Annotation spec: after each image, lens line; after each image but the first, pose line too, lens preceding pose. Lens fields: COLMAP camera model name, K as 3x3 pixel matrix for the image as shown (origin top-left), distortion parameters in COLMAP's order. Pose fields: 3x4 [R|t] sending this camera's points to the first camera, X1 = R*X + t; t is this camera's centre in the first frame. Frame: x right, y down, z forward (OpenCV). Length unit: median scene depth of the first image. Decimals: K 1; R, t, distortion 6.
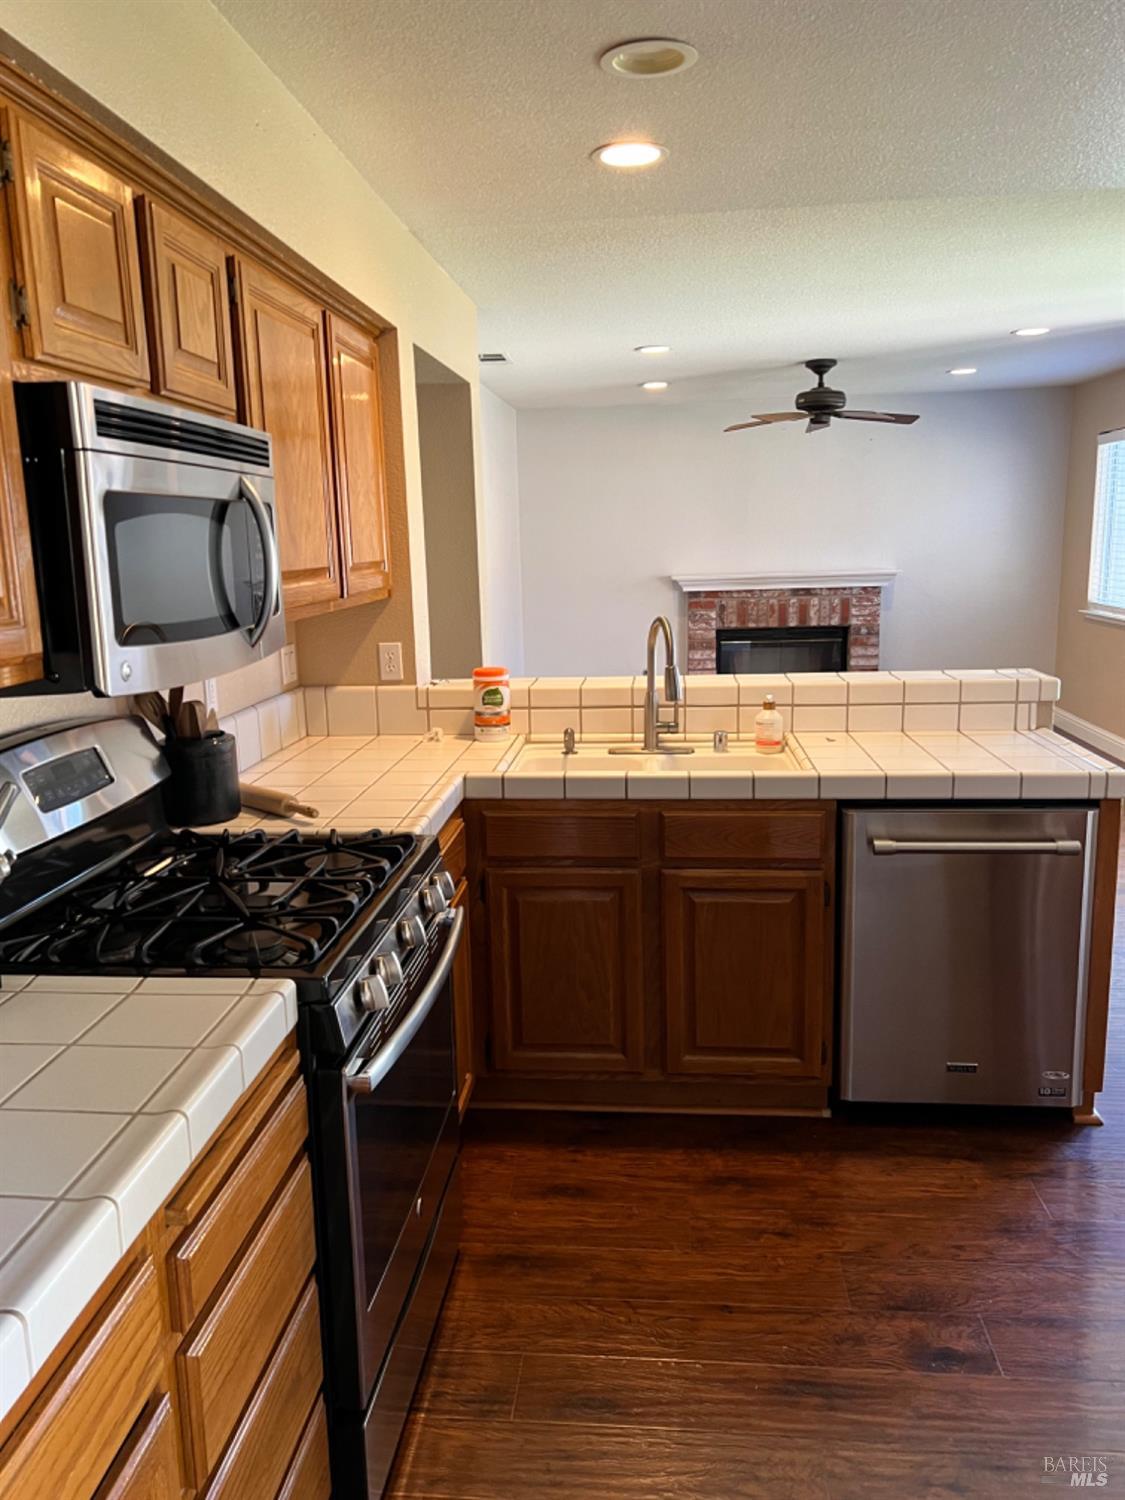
lens RADIAL K [[1125.1, 0, 556.4], [0, 1125.1, 747.3], [0, 0, 1]] dist [0.046209, -0.048826]
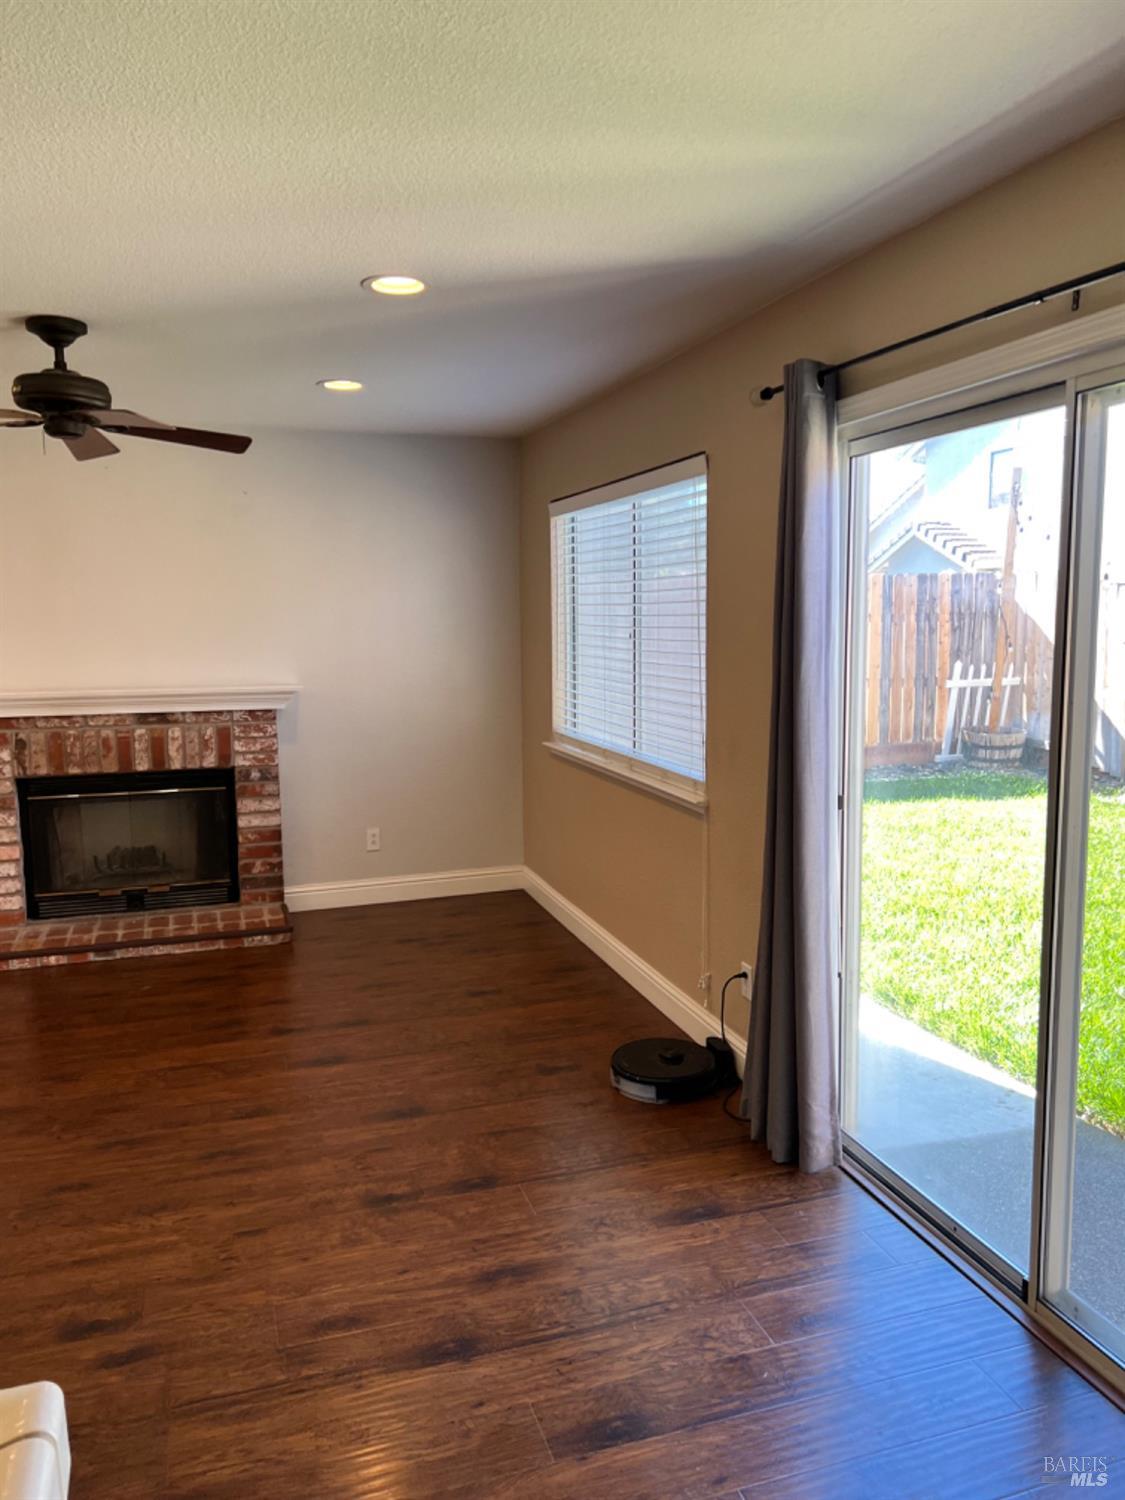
lens RADIAL K [[1125.1, 0, 566.1], [0, 1125.1, 771.7], [0, 0, 1]] dist [0.046209, -0.048826]
pose [[0.918381, -0.032998, 0.394319, 0.178232], [0.053542, 0.997715, -0.041208, -0.067665], [-0.392058, 0.058957, 0.918049, 0.313477]]
